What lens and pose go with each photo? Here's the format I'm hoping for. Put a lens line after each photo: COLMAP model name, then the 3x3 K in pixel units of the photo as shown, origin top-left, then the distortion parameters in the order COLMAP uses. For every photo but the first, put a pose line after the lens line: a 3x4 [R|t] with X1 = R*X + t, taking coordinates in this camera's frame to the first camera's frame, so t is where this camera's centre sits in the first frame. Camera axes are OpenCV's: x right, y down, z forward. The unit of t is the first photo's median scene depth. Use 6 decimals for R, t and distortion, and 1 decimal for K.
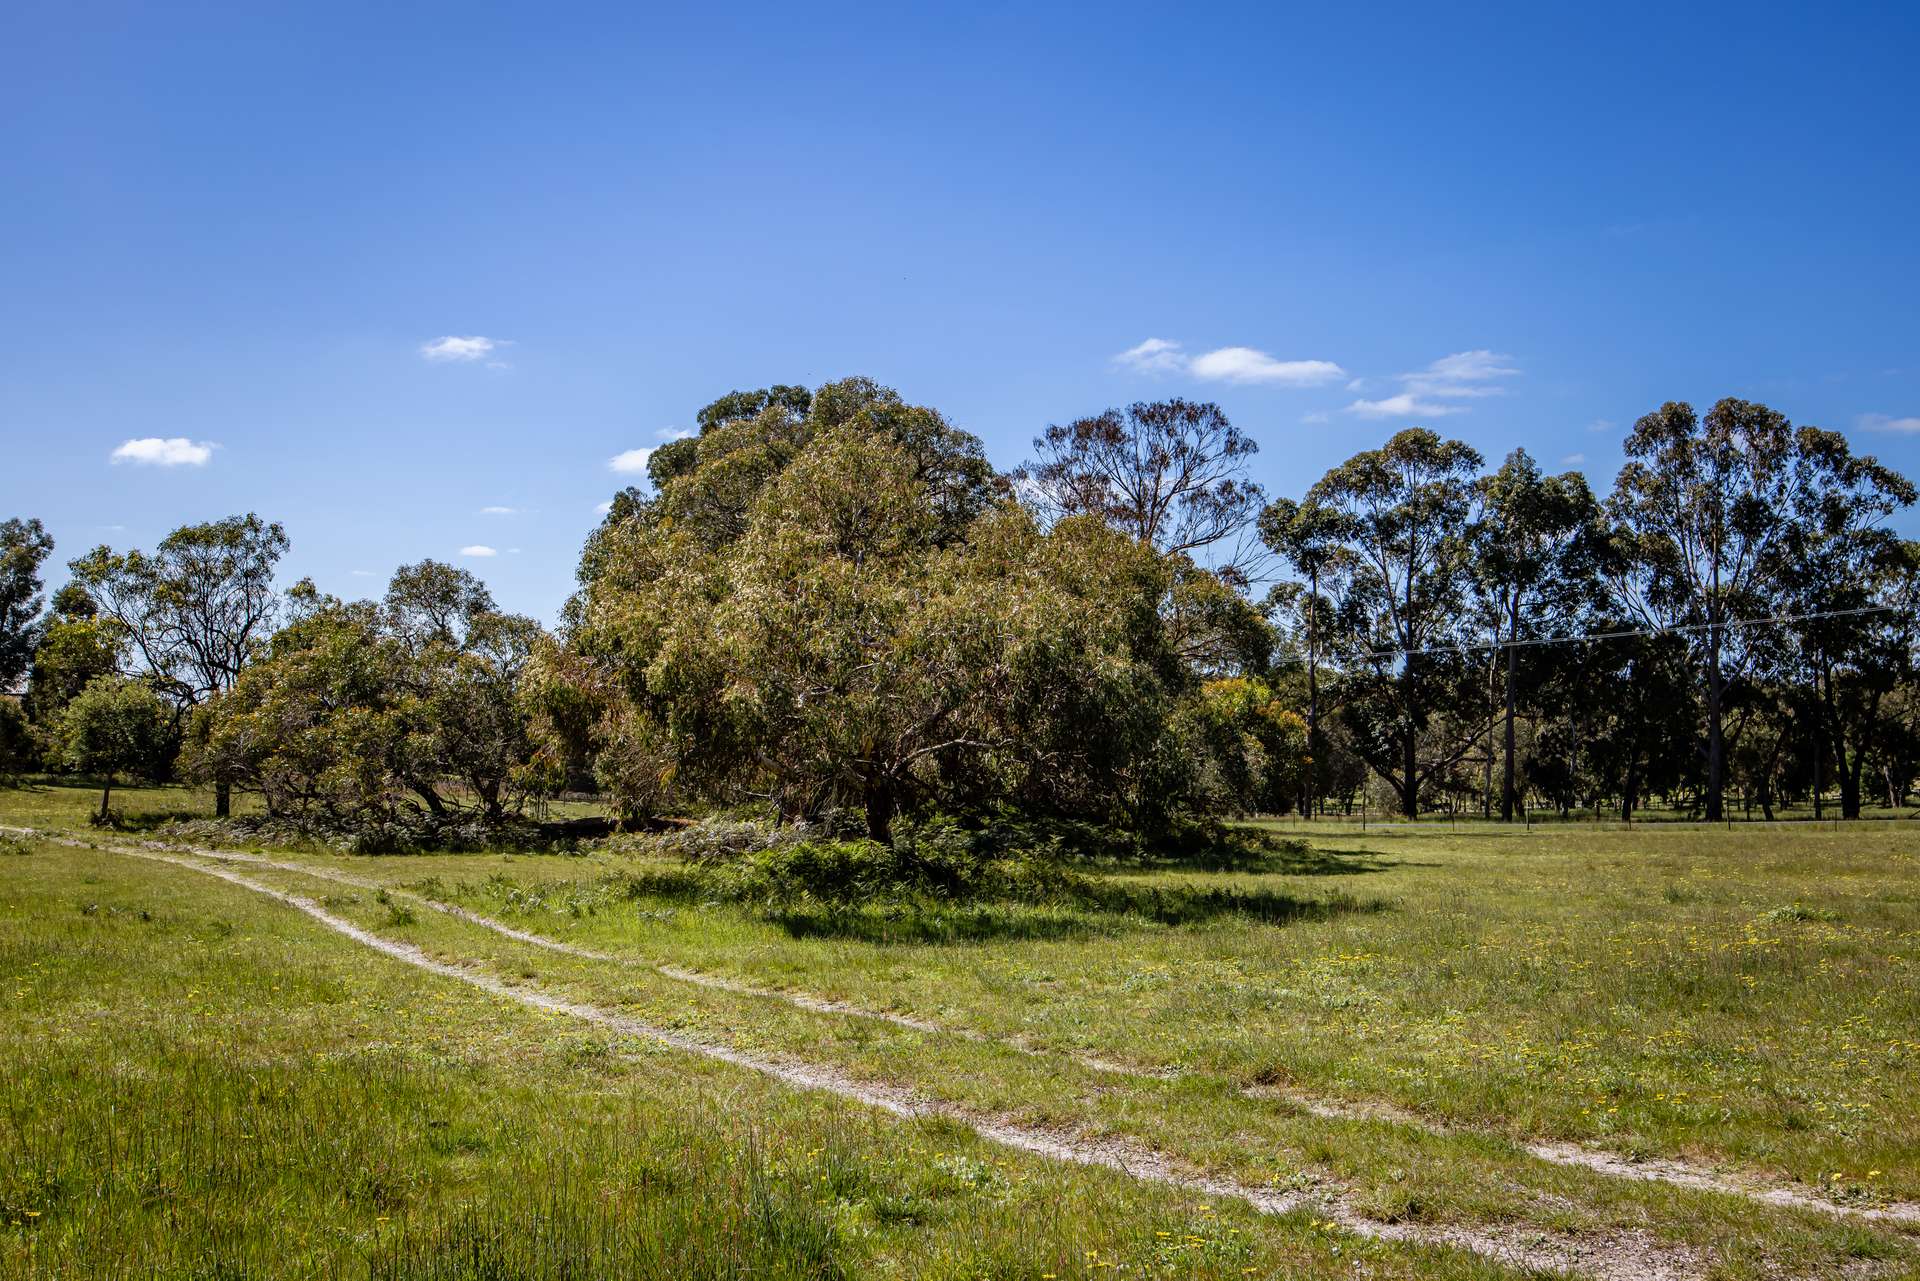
lens RADIAL K [[1821.0, 0, 966.5], [0, 1821.0, 646.0], [0, 0, 1]] dist [-0.009170, 0.000000]
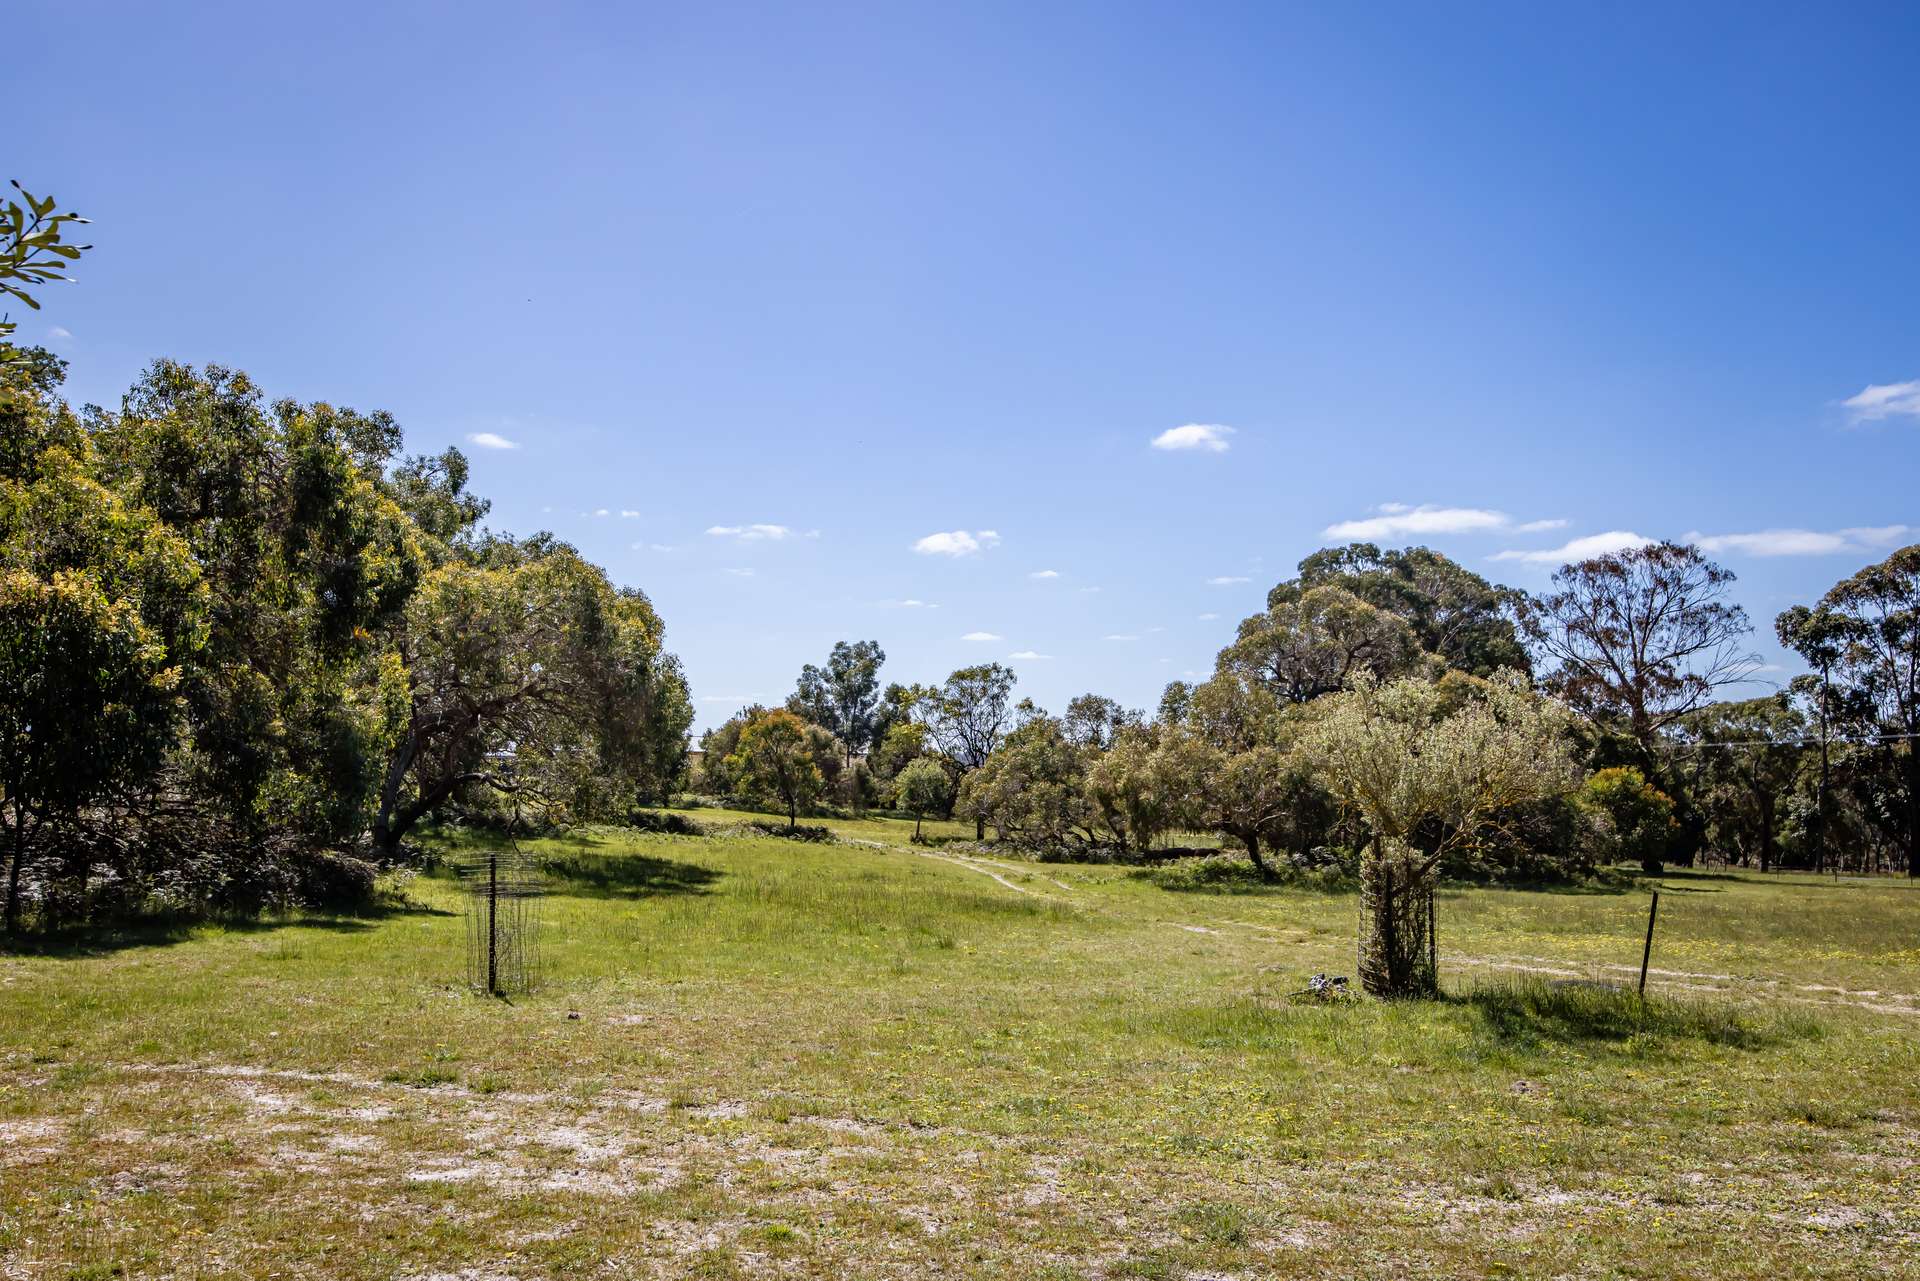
lens RADIAL K [[1711.0, 0, 961.3], [0, 1711.0, 640.5], [0, 0, 1]] dist [-0.013681, 0.006991]
pose [[0.915288, -0.014151, -0.402552, 0.221925], [0.001671, 0.999507, -0.031338, -0.042857], [0.402798, 0.028011, 0.914860, -0.477522]]
